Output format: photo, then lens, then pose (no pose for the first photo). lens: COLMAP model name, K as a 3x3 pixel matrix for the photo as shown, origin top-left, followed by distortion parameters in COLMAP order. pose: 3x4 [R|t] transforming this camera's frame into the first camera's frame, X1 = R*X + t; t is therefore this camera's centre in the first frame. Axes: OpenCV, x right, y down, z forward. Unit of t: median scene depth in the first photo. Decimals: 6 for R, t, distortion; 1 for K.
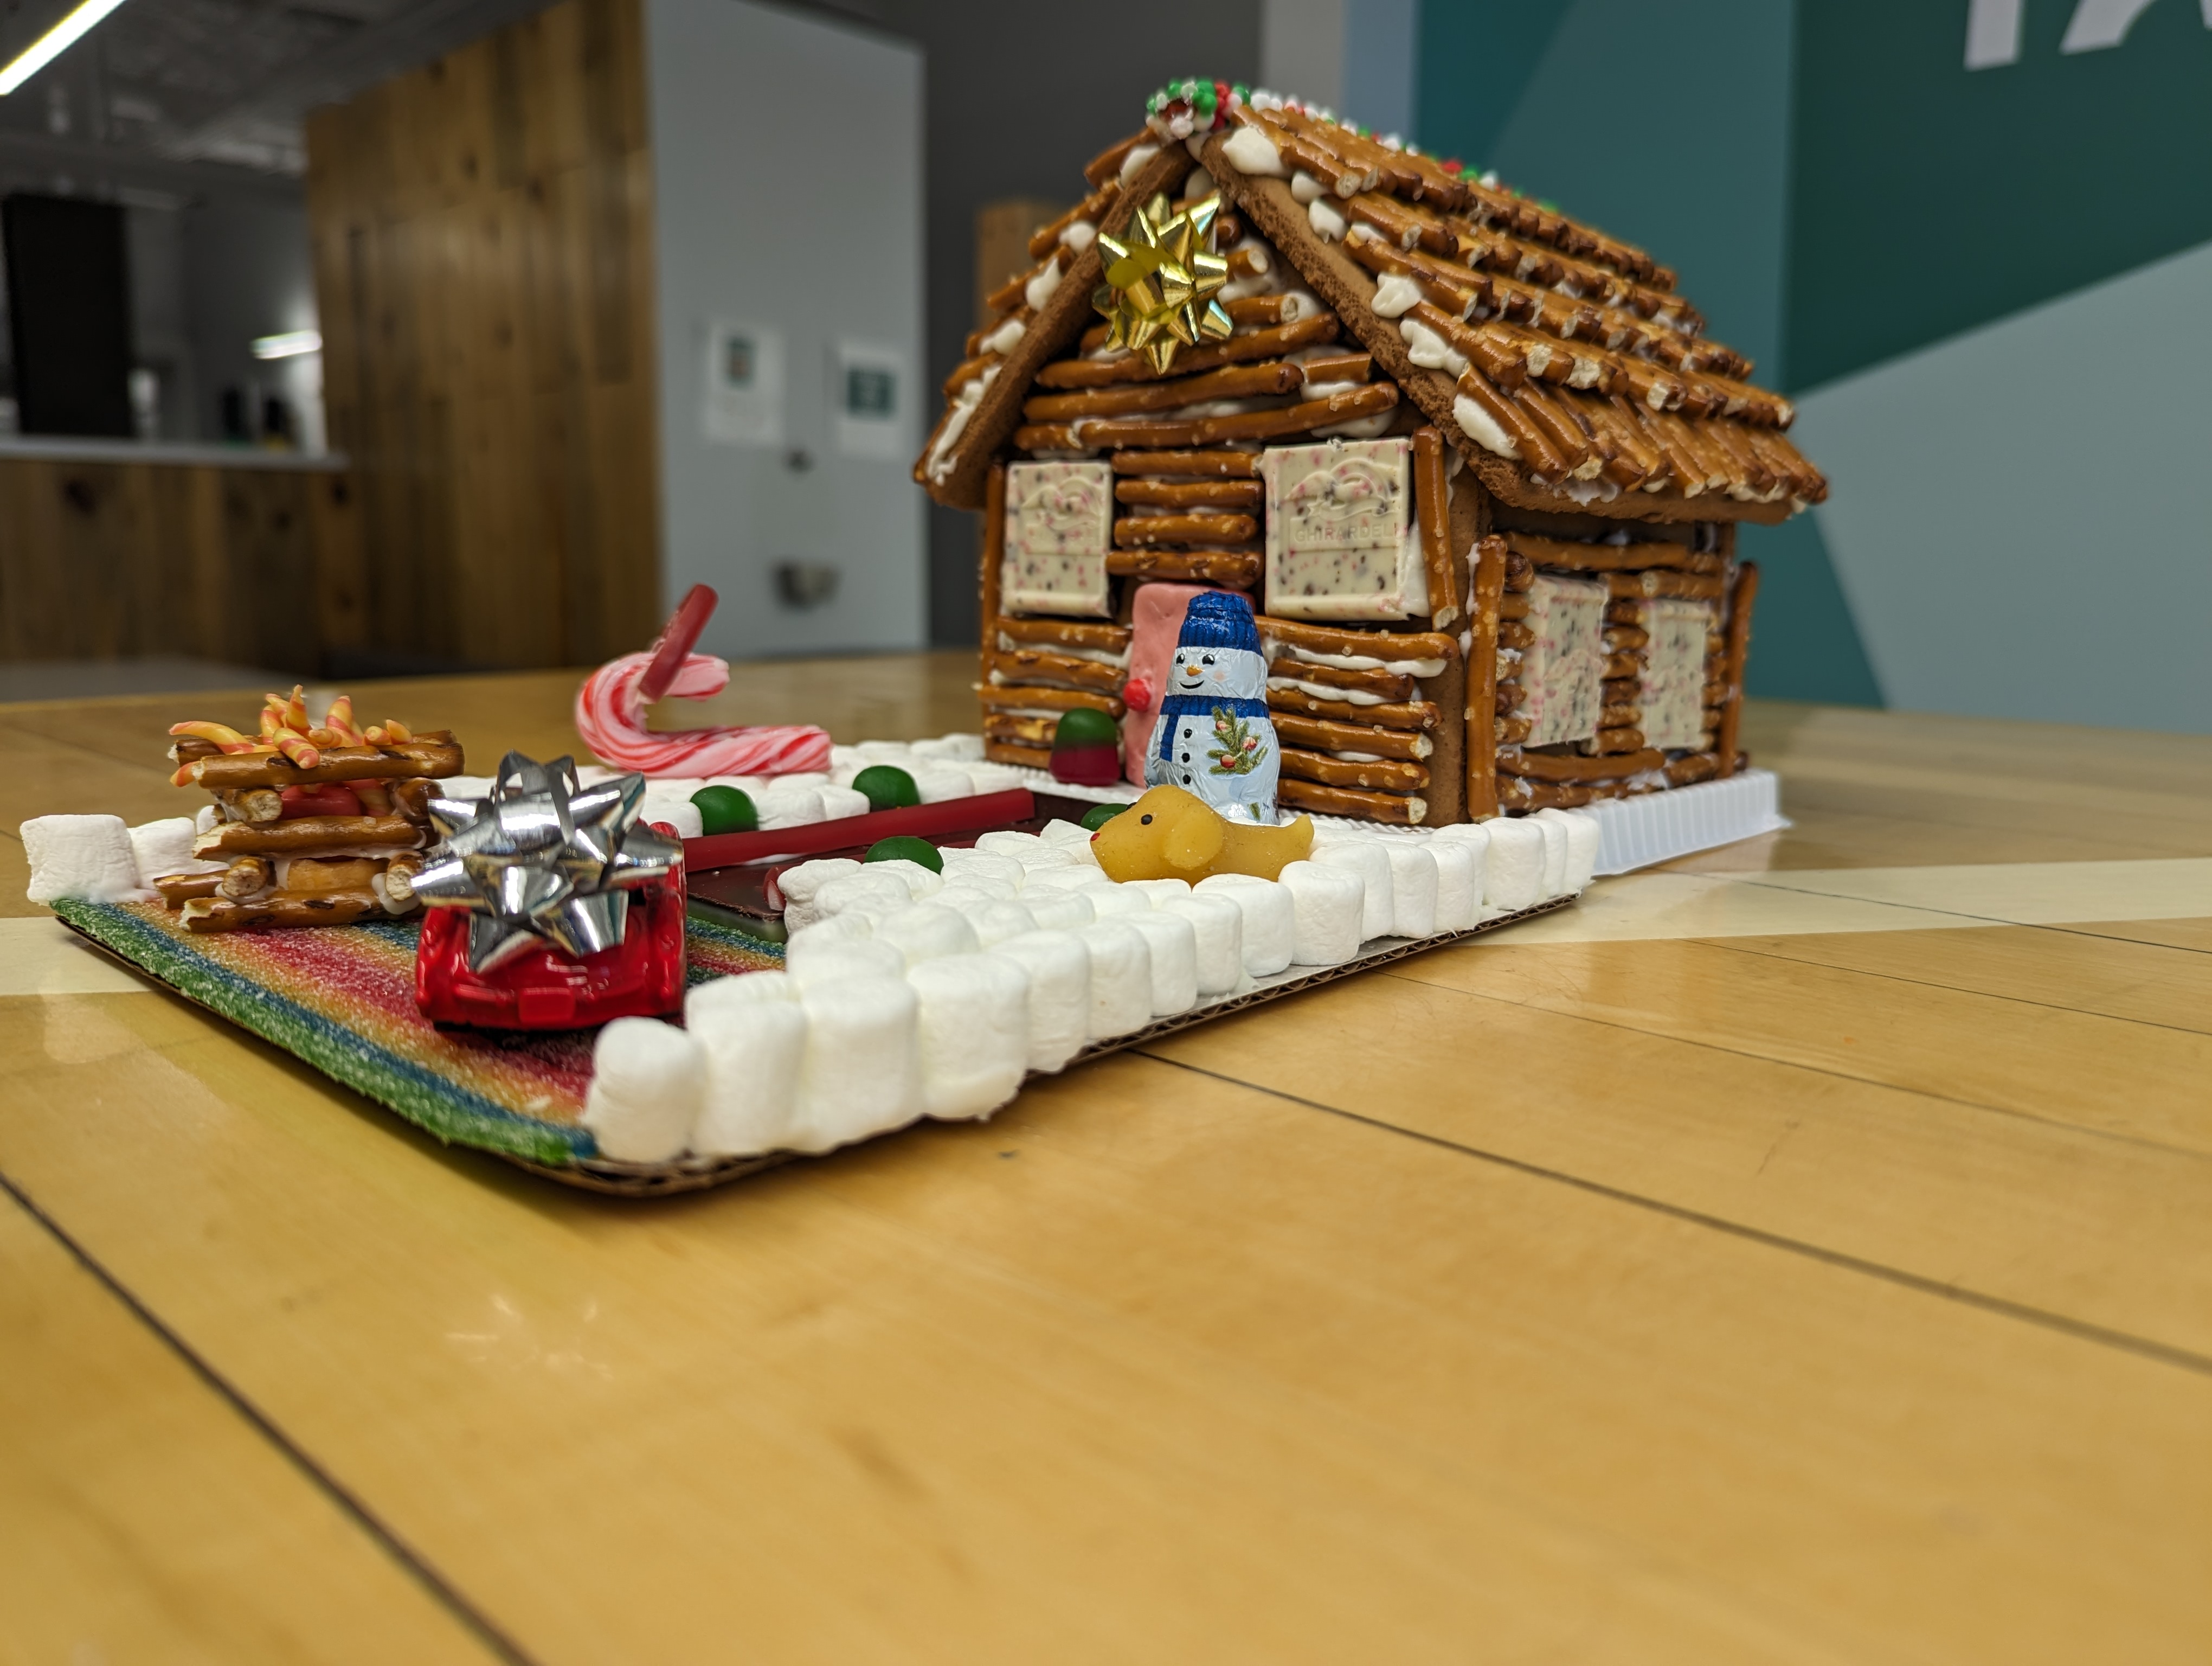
lens RADIAL K [[1651.3, 0, 1131.2], [0, 1651.3, 794.6], [0, 0, 1]] dist [-0.009831, -0.029030]
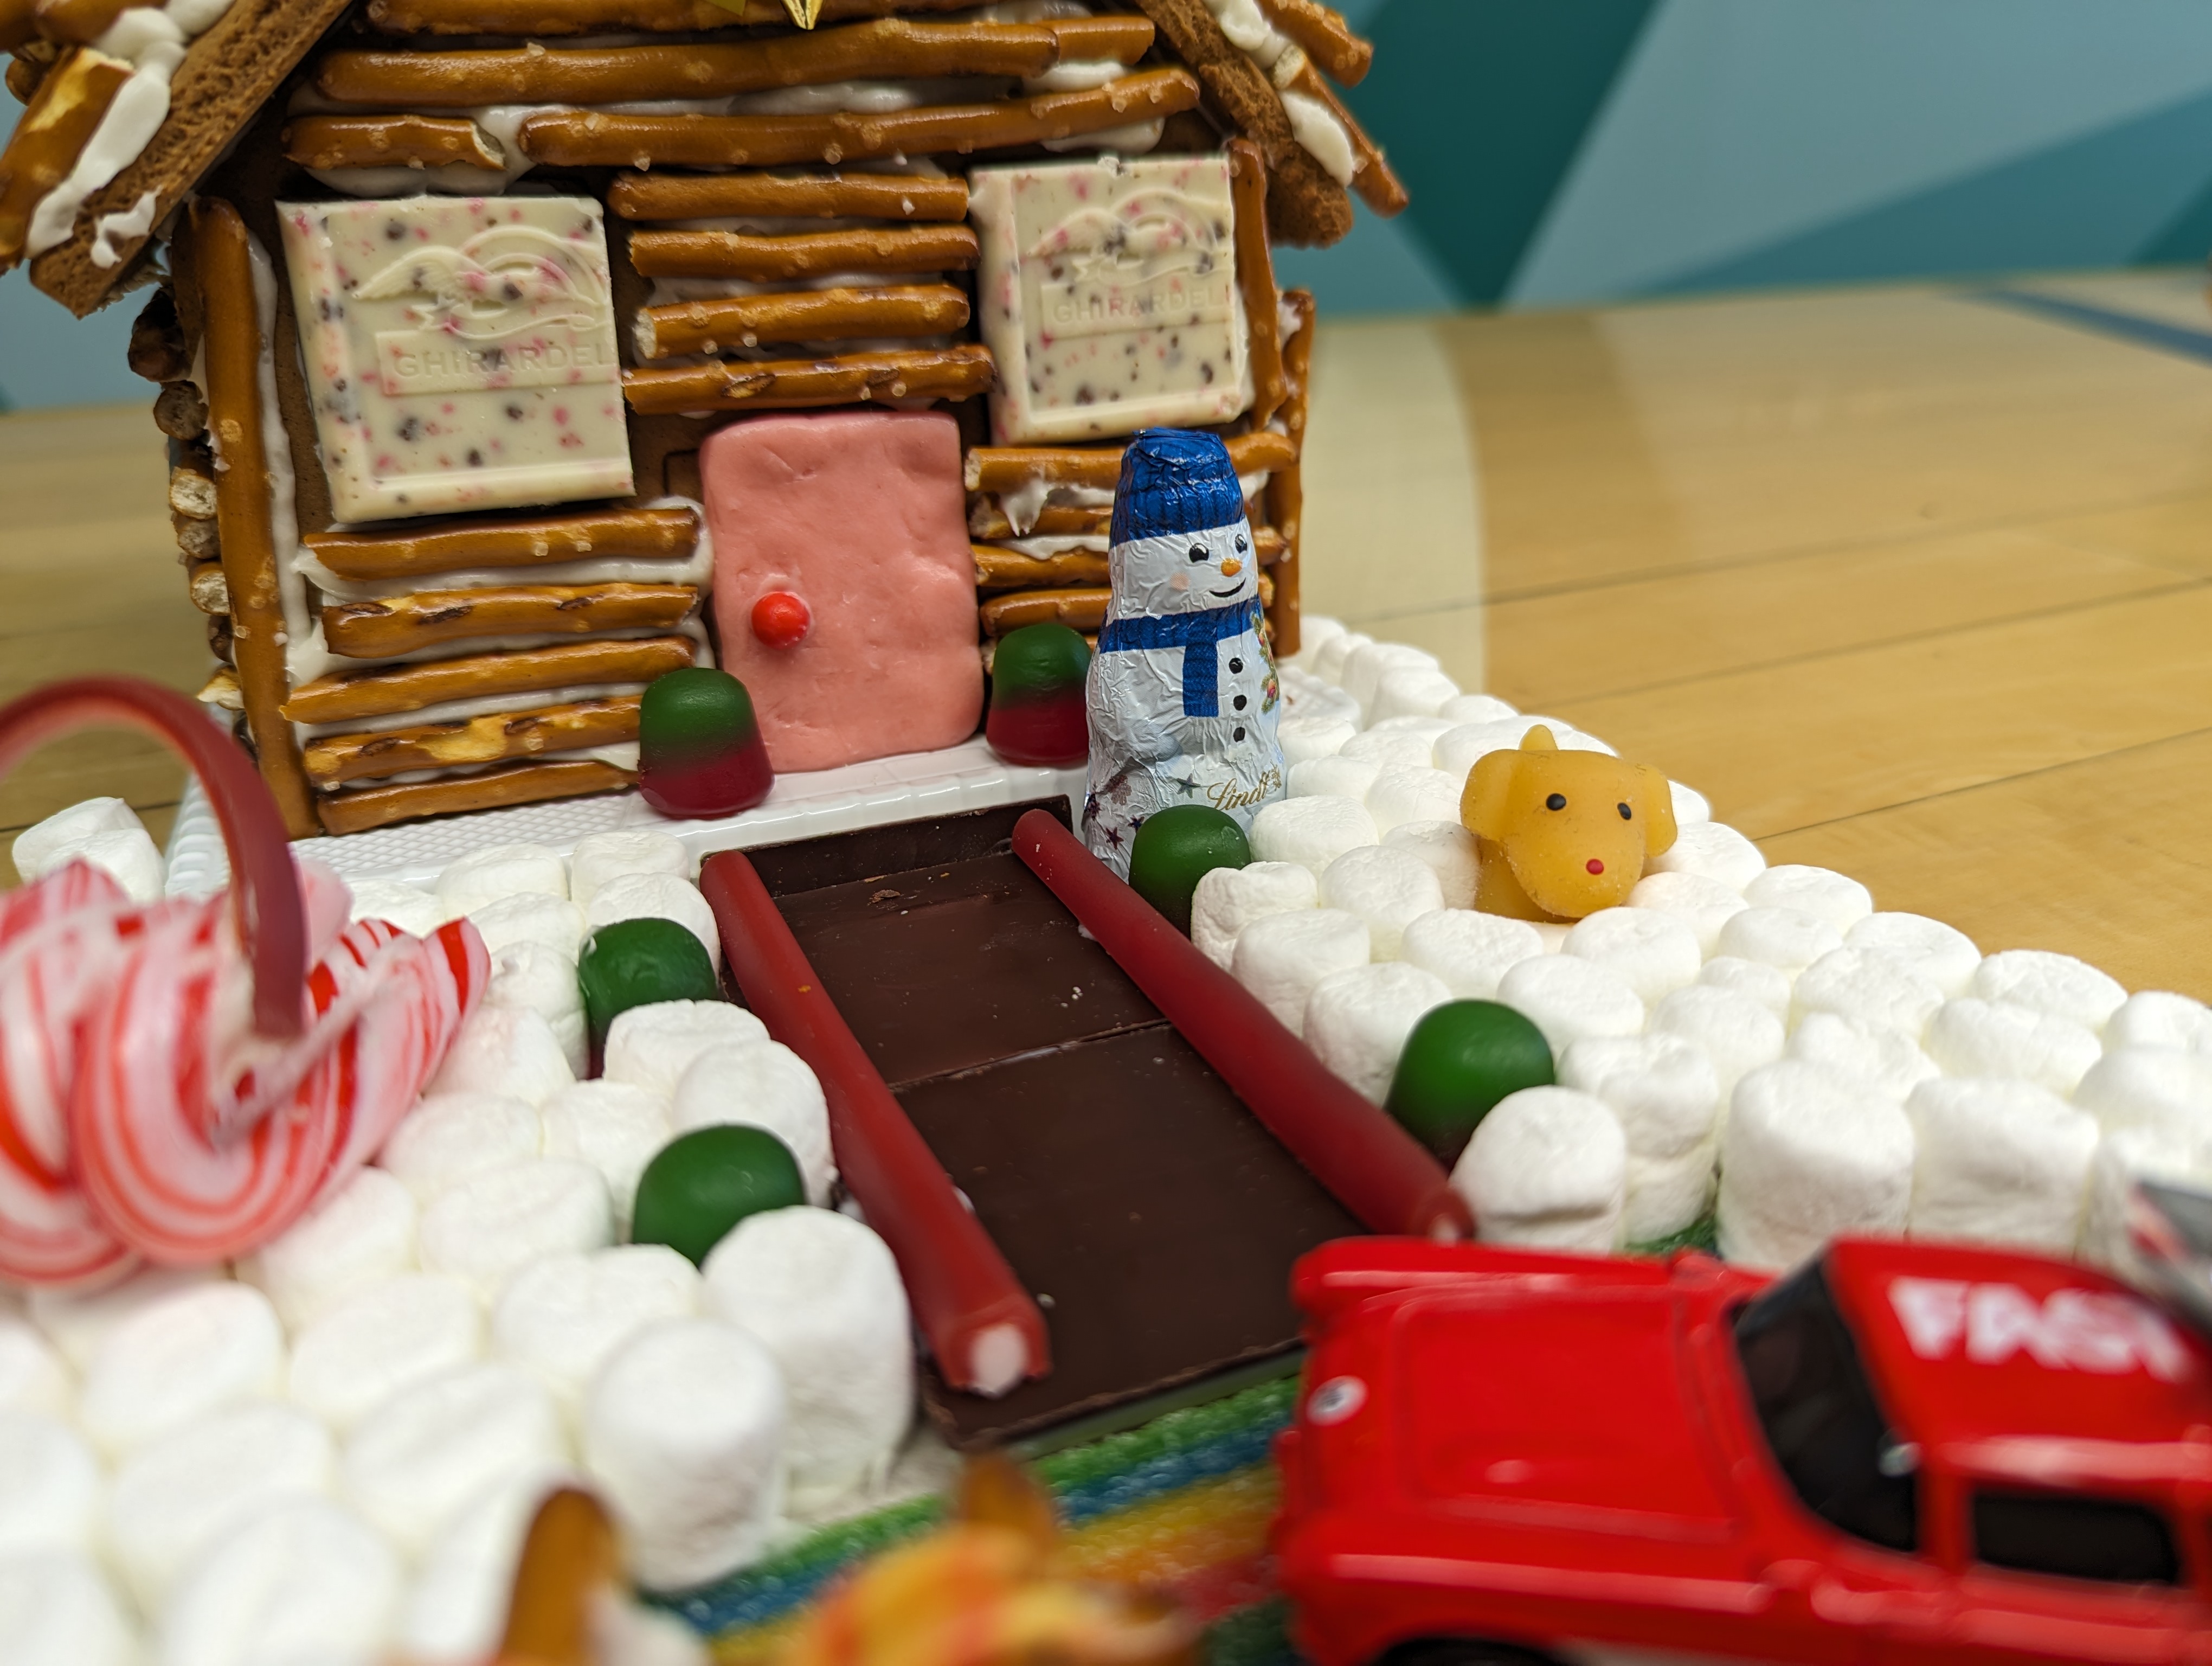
lens RADIAL K [[1614.5, 0, 1146.0], [0, 1614.5, 763.1], [0, 0, 1]] dist [-0.036815, 0.001024]
pose [[0.380212, -0.360339, 0.851818, -0.462244], [0.152041, 0.932806, 0.326735, -0.186518], [-0.912317, 0.005282, 0.409450, 0.693045]]
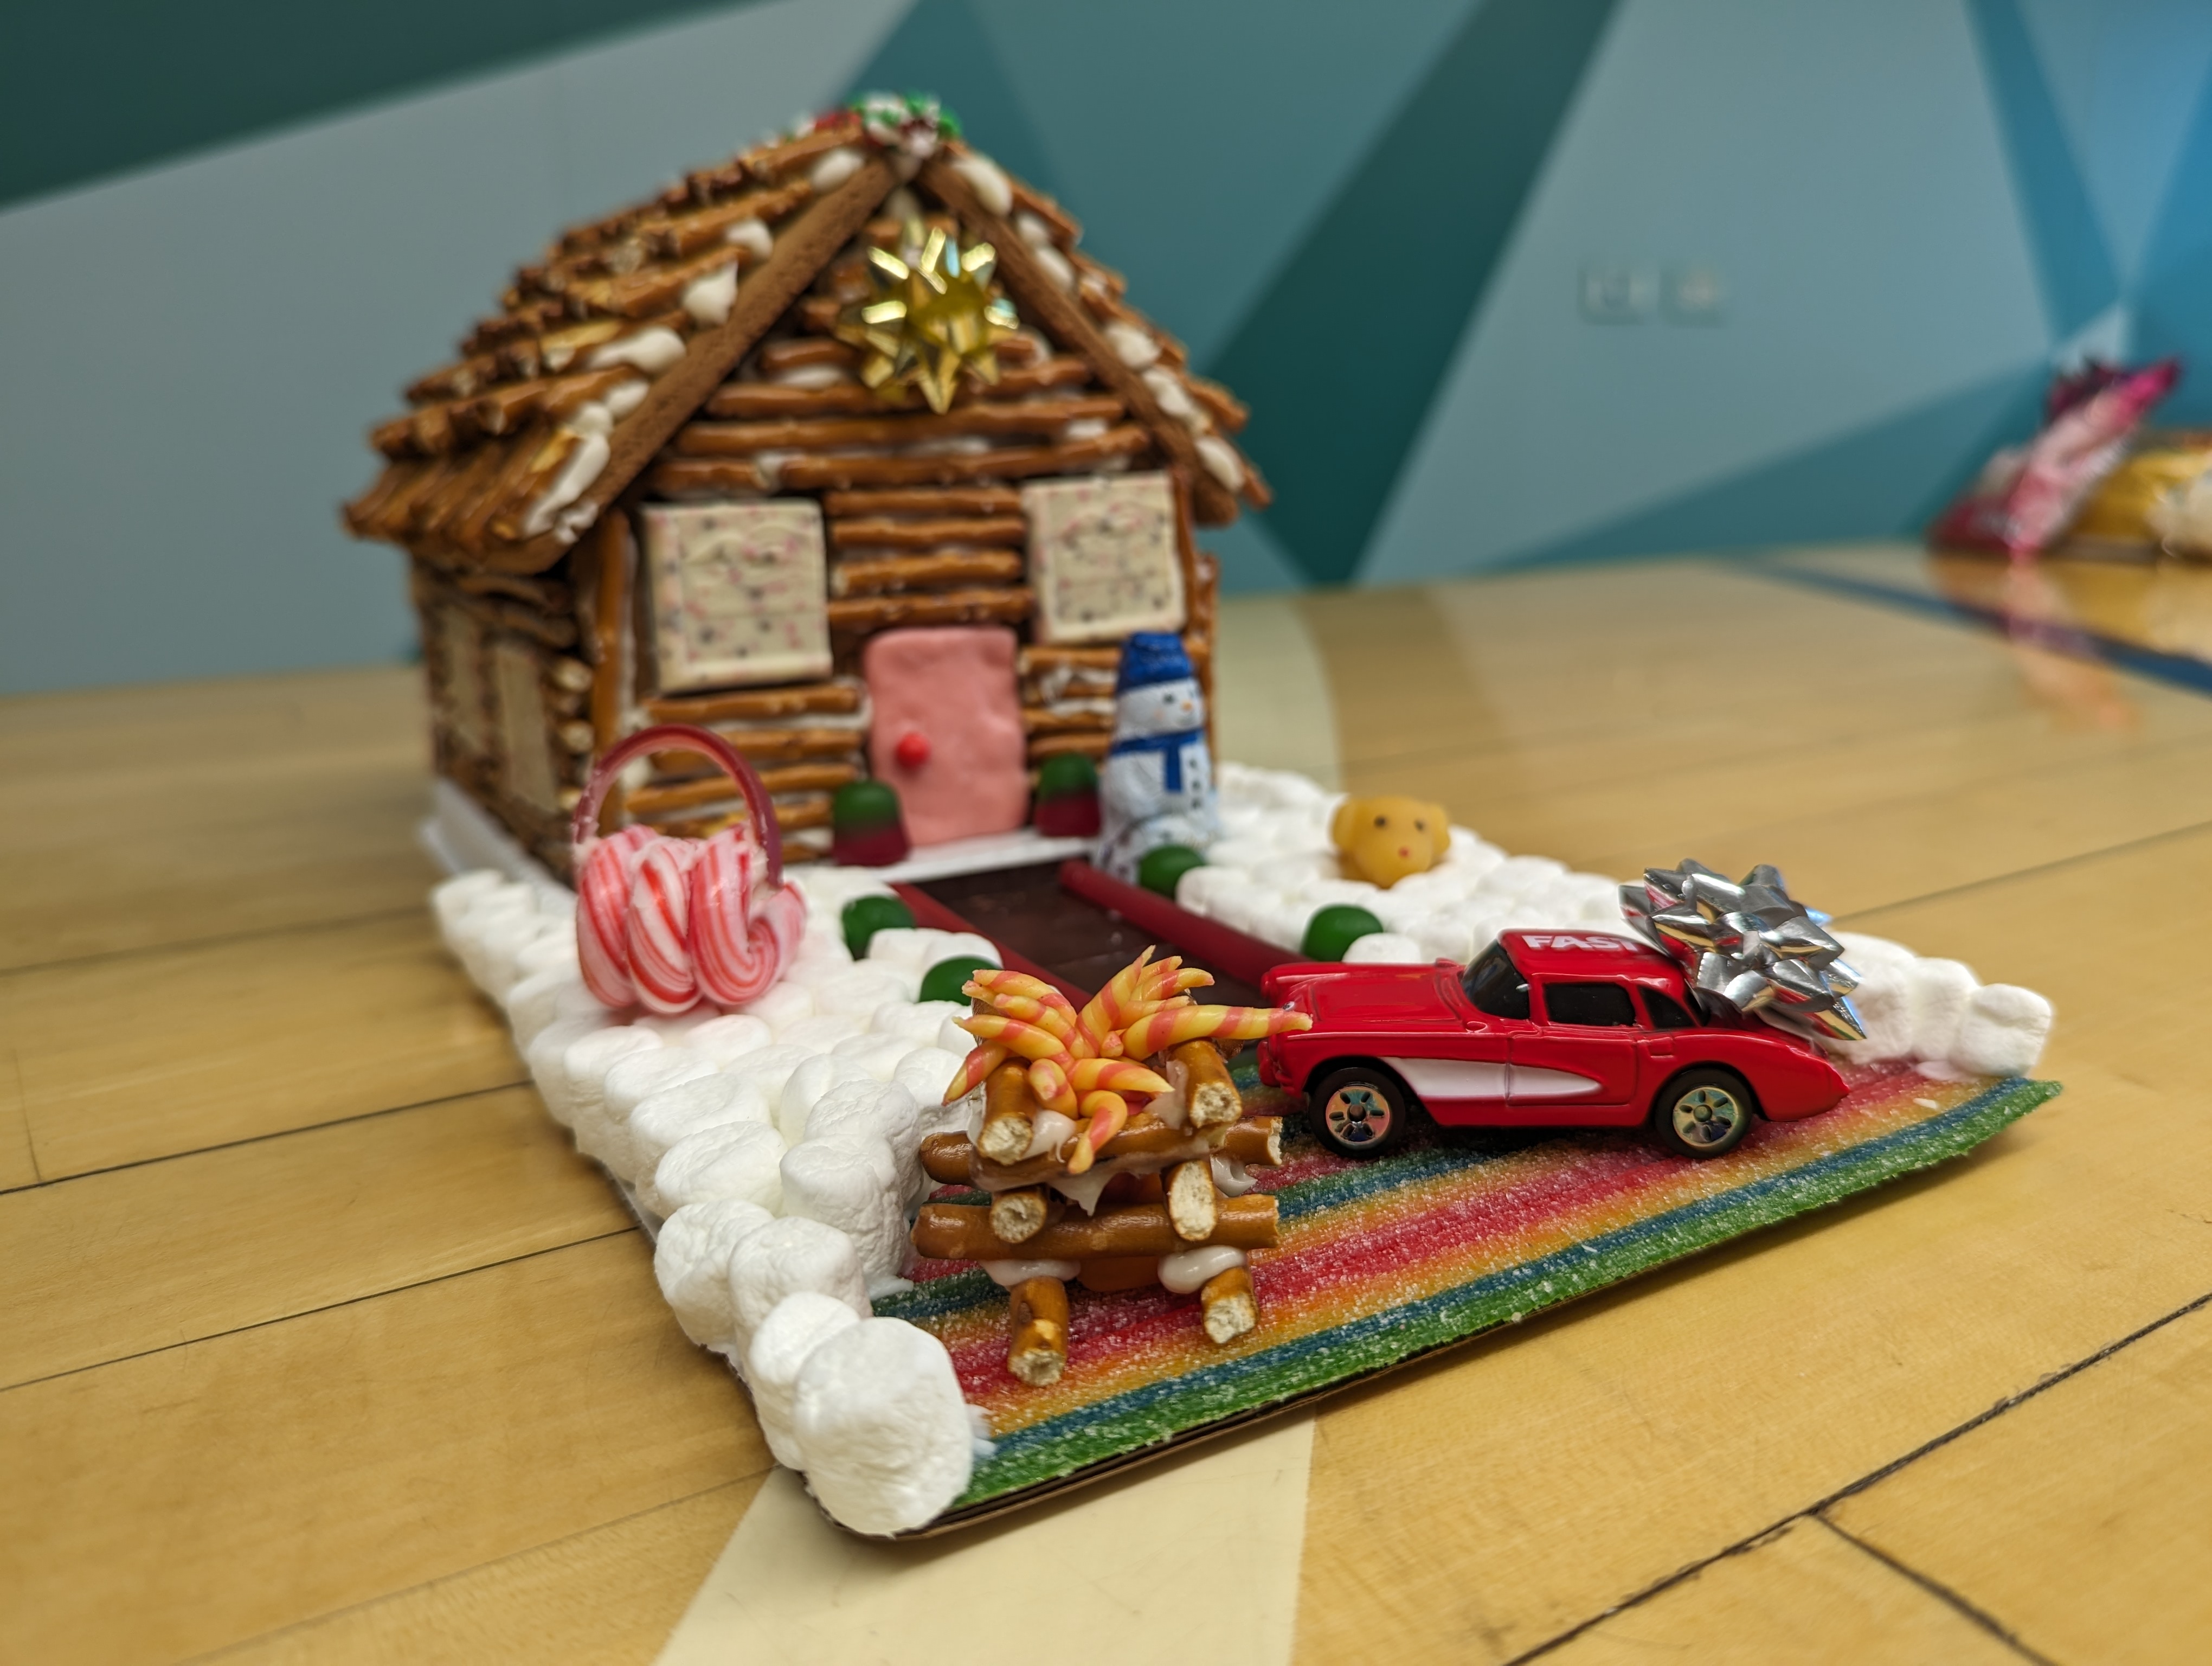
lens RADIAL K [[1651.3, 0, 1131.2], [0, 1651.3, 794.6], [0, 0, 1]] dist [-0.009831, -0.029030]
pose [[0.307202, -0.225161, 0.924624, -0.869742], [0.169566, 0.969010, 0.179632, -0.193523], [-0.936416, 0.101601, 0.335862, 0.603987]]
